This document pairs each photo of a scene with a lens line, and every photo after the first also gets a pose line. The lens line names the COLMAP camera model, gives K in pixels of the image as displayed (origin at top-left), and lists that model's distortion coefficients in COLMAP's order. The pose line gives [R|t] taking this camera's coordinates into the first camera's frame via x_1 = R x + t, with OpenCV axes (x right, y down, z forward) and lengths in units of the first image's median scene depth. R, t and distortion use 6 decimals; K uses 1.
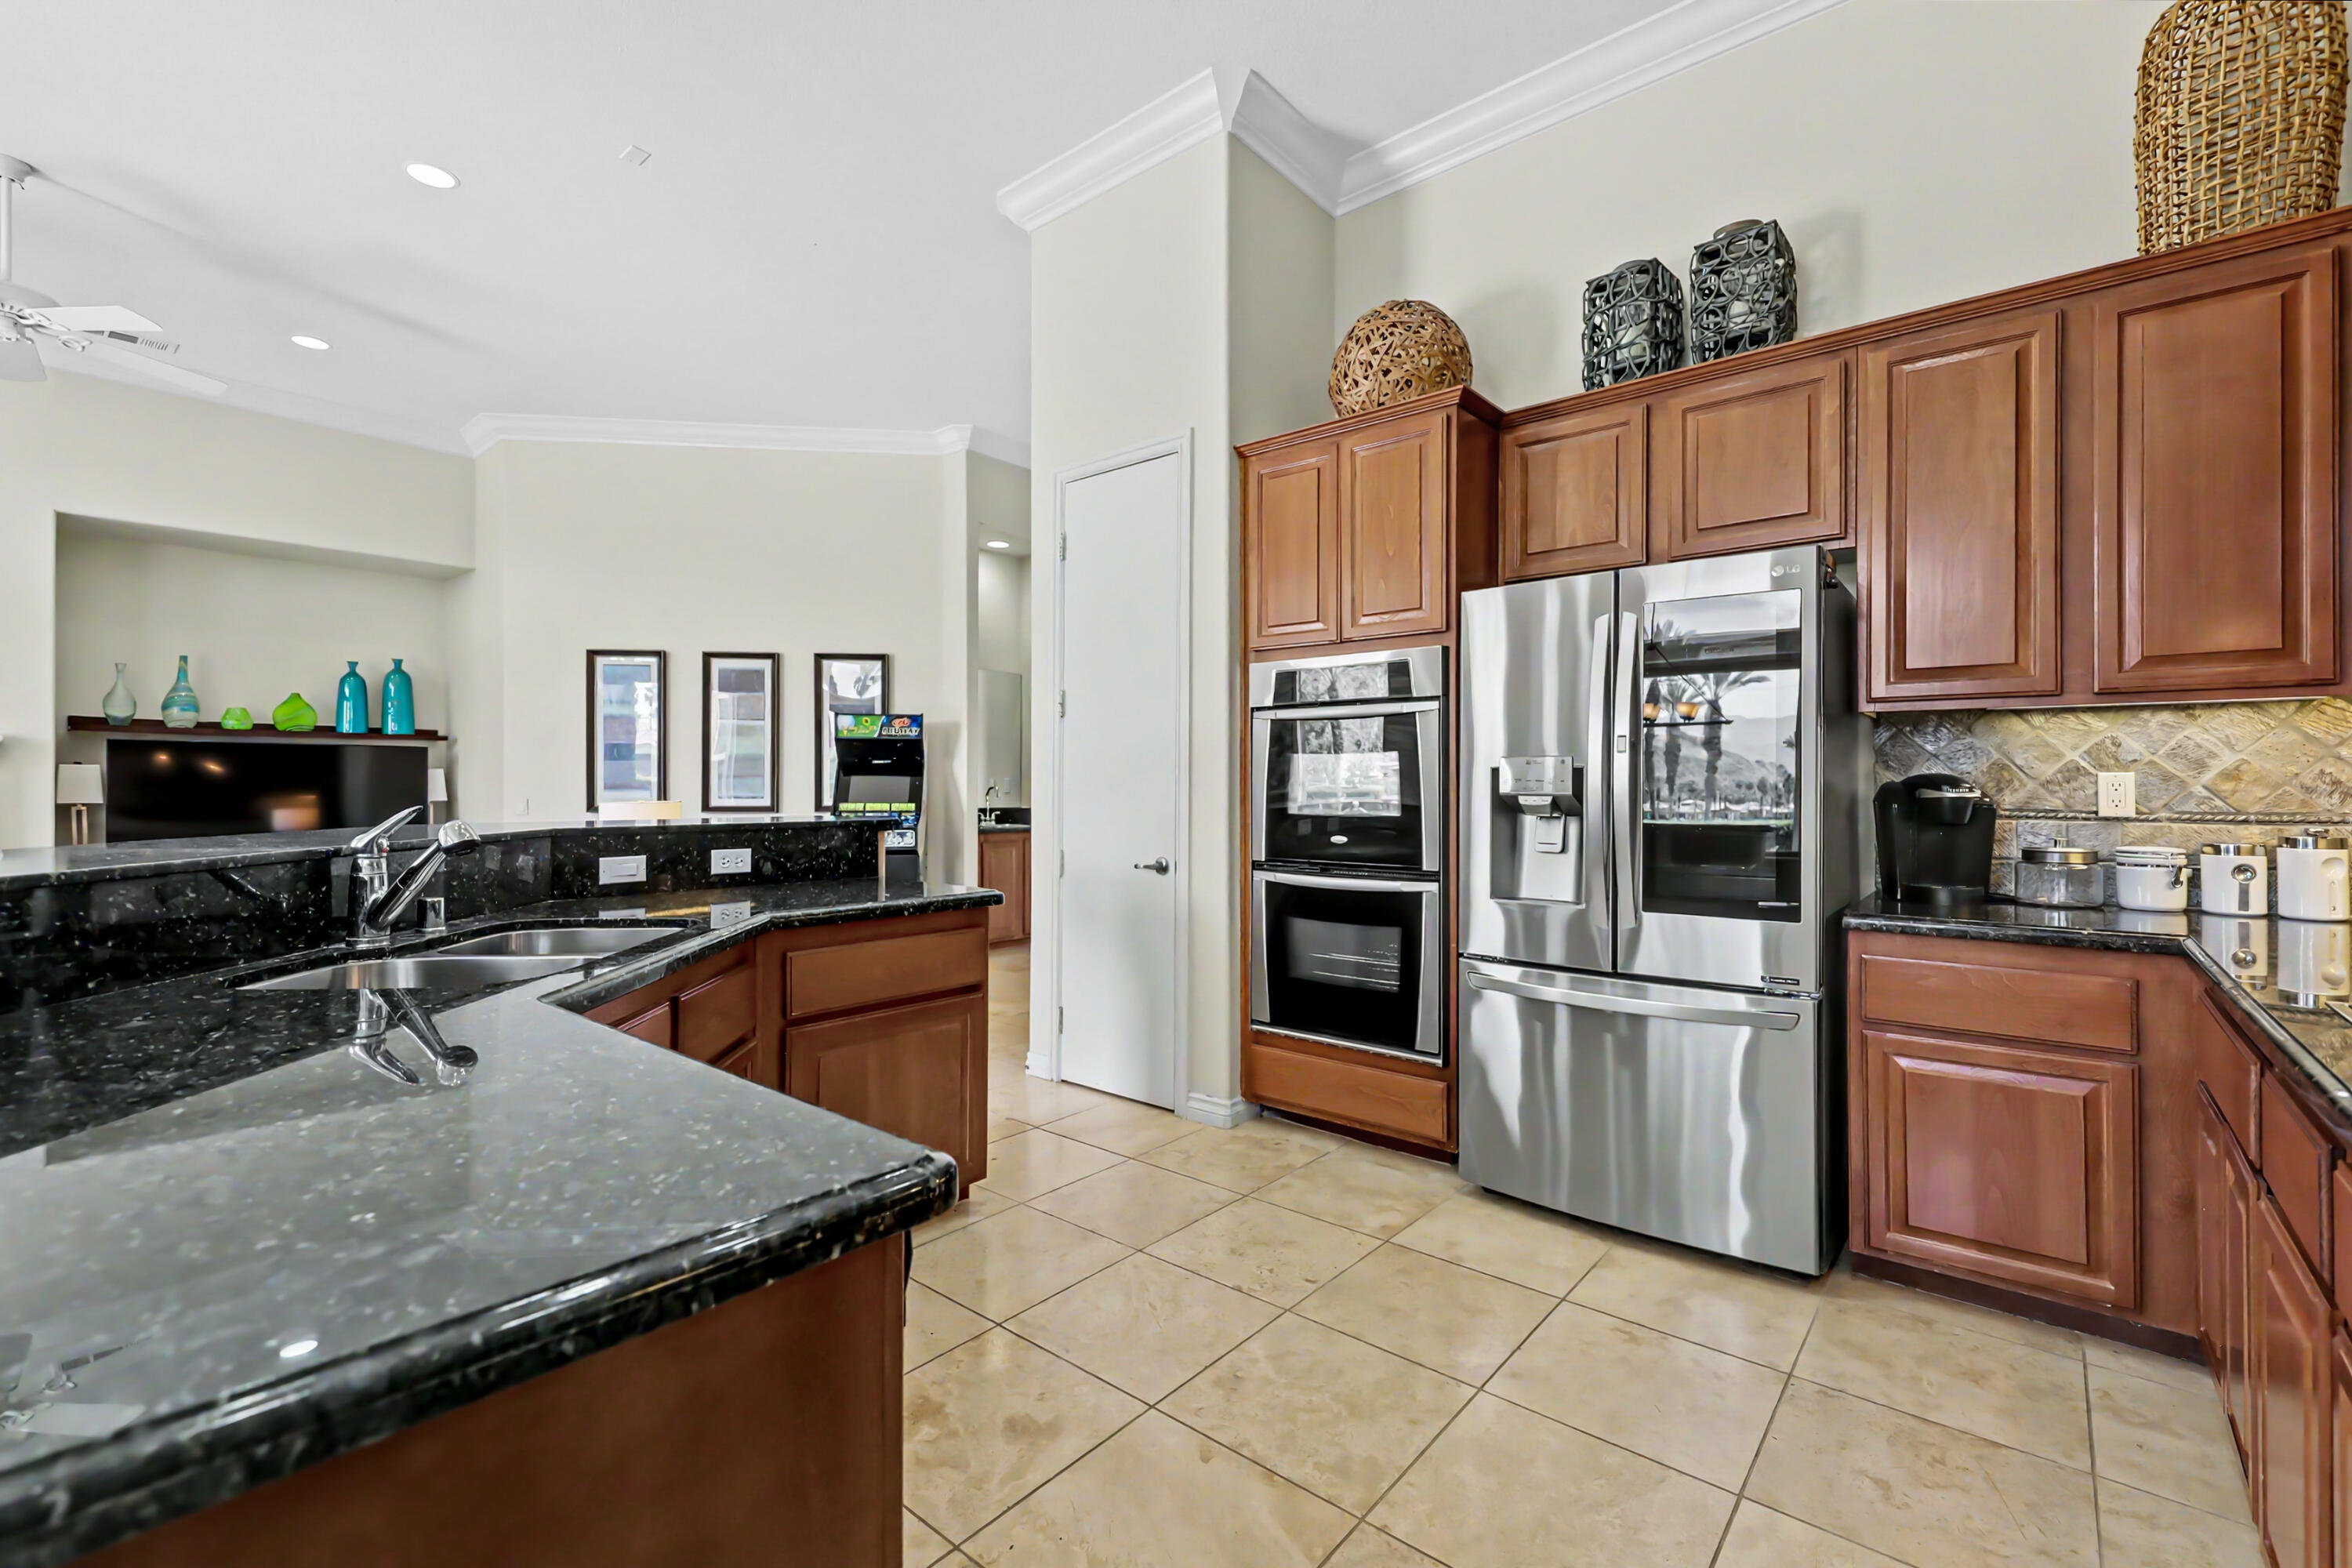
lens RADIAL K [[1011.1, 0, 1161.2], [0, 1011.1, 783.7], [0, 0, 1]] dist [-0.002042, -0.000388]
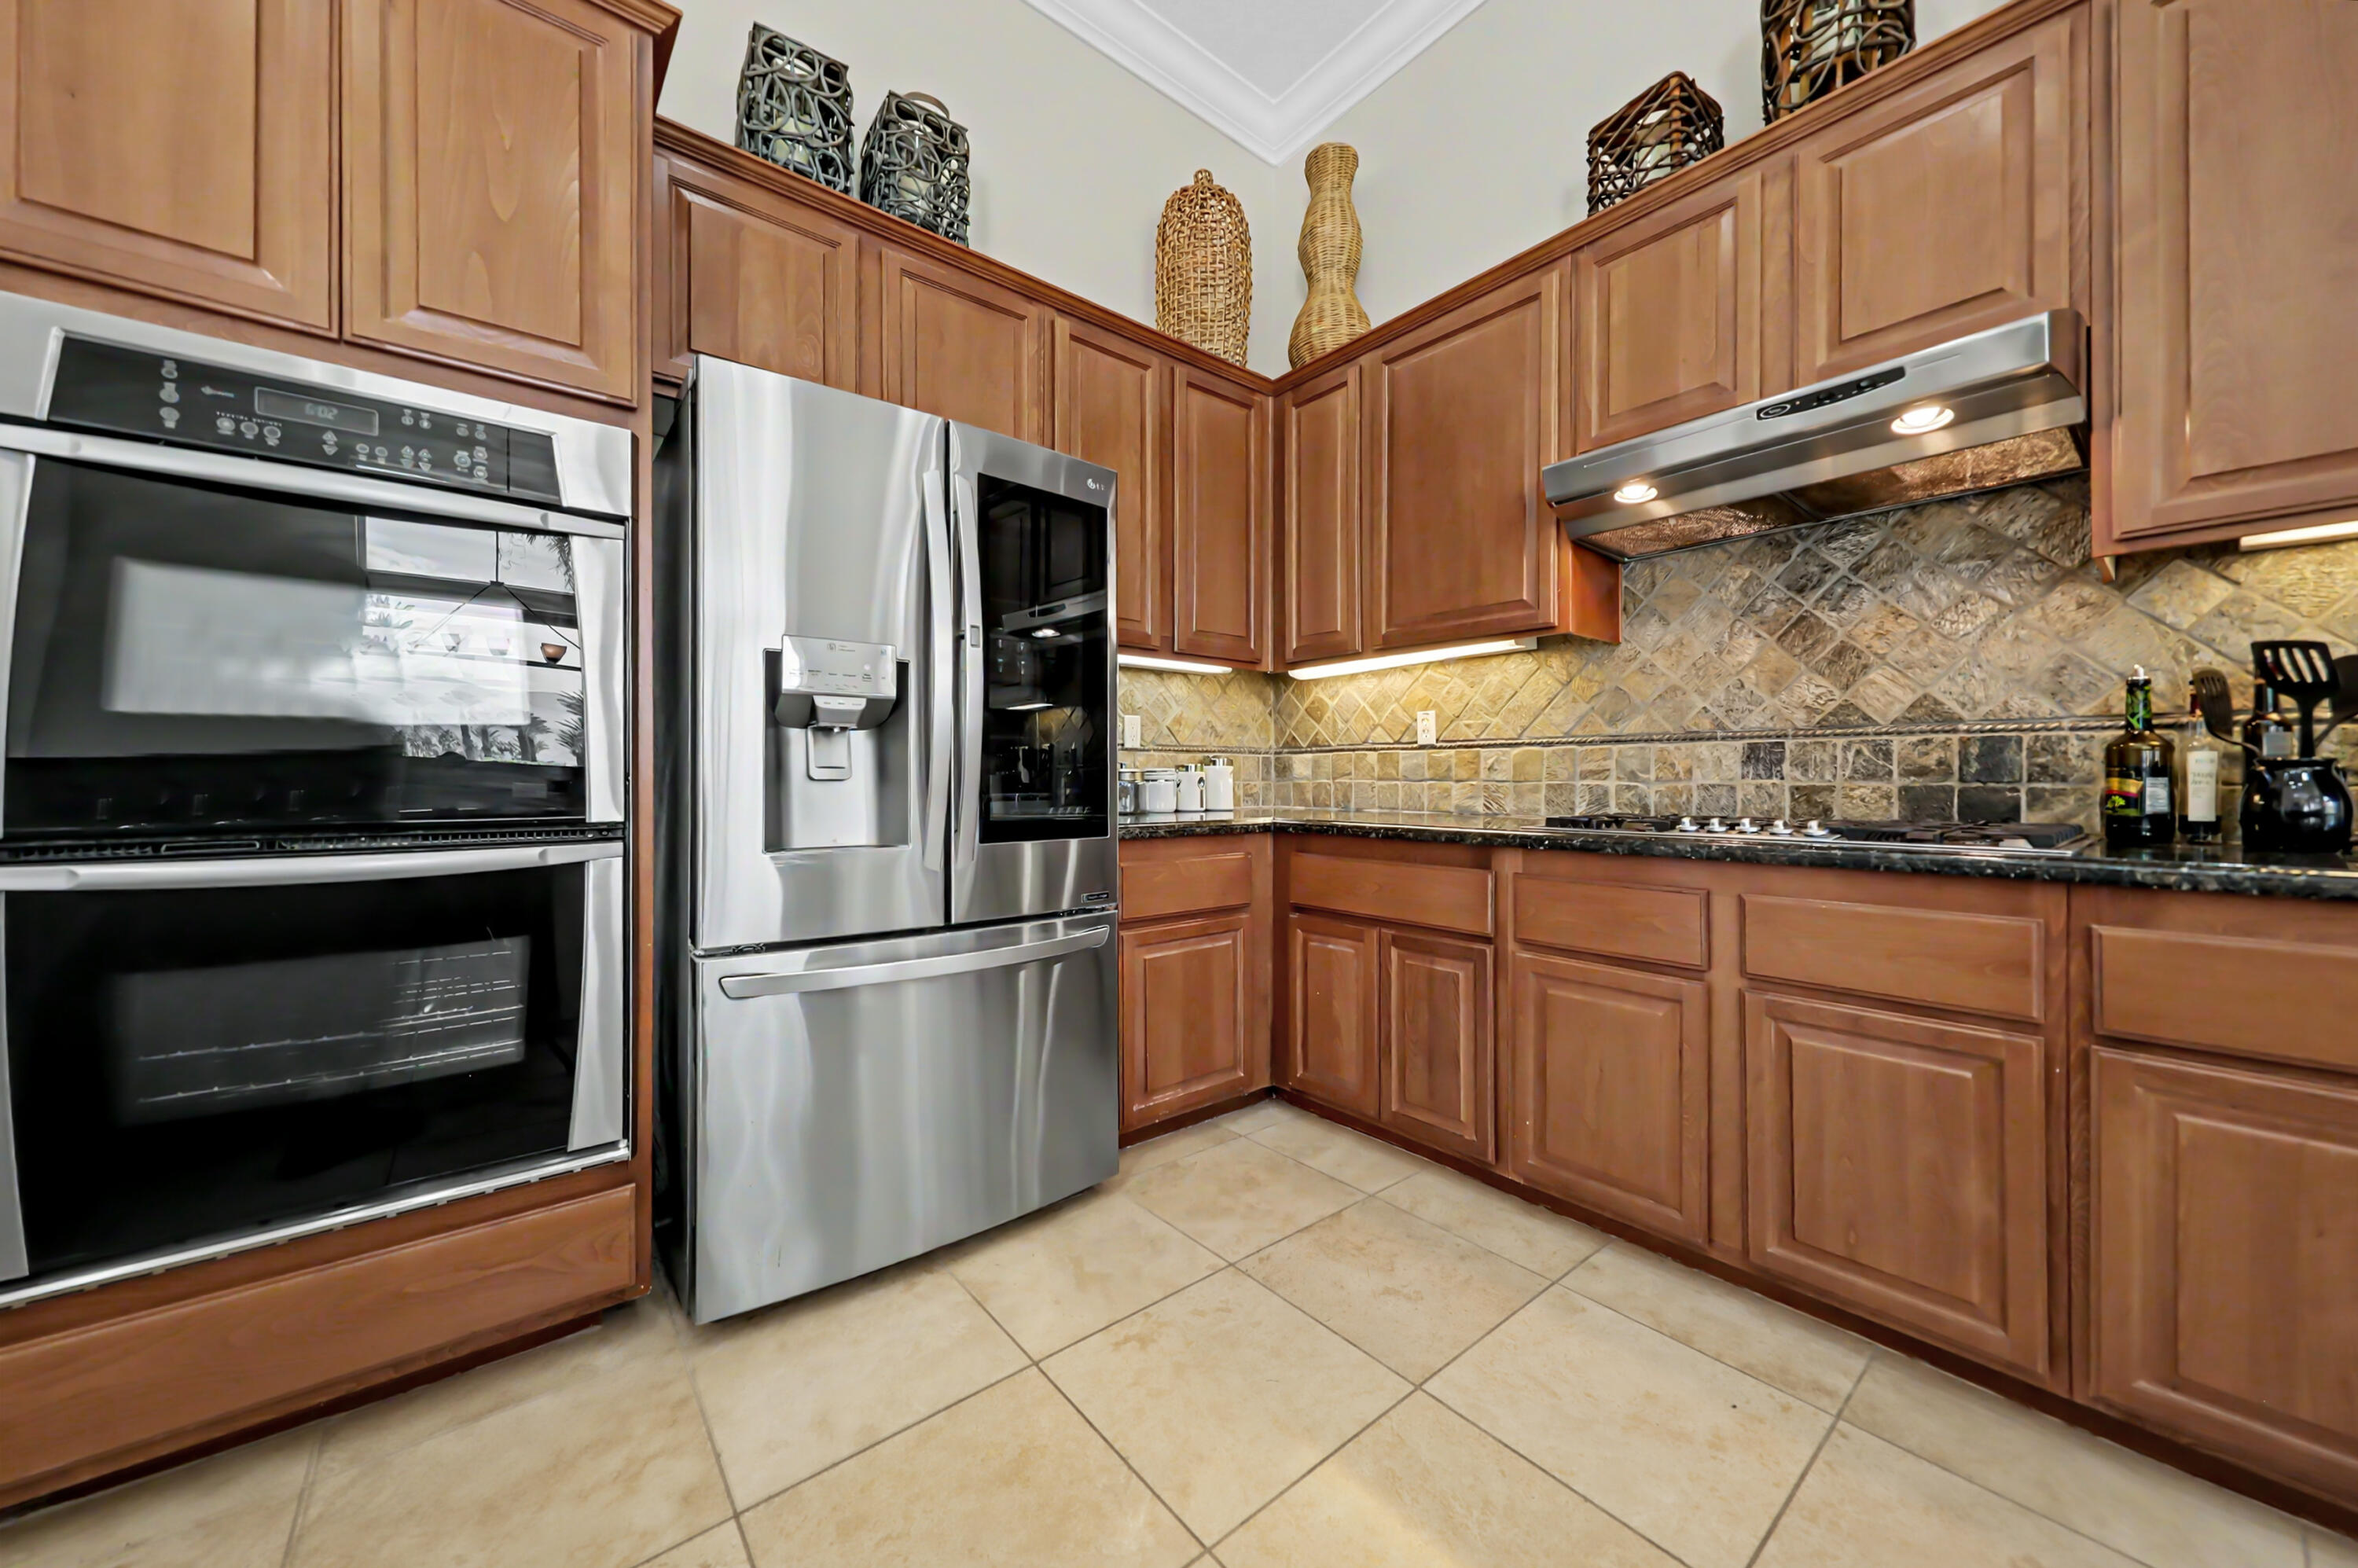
lens RADIAL K [[852.8, 0, 1195.3], [0, 852.8, 774.8], [0, 0, 1]] dist [0.011660, 0.000267]
pose [[0.145839, 0.005439, 0.989293, -0.173648], [-0.001316, 0.999985, -0.005303, 0.066879], [-0.989307, -0.000529, 0.145844, 0.651257]]
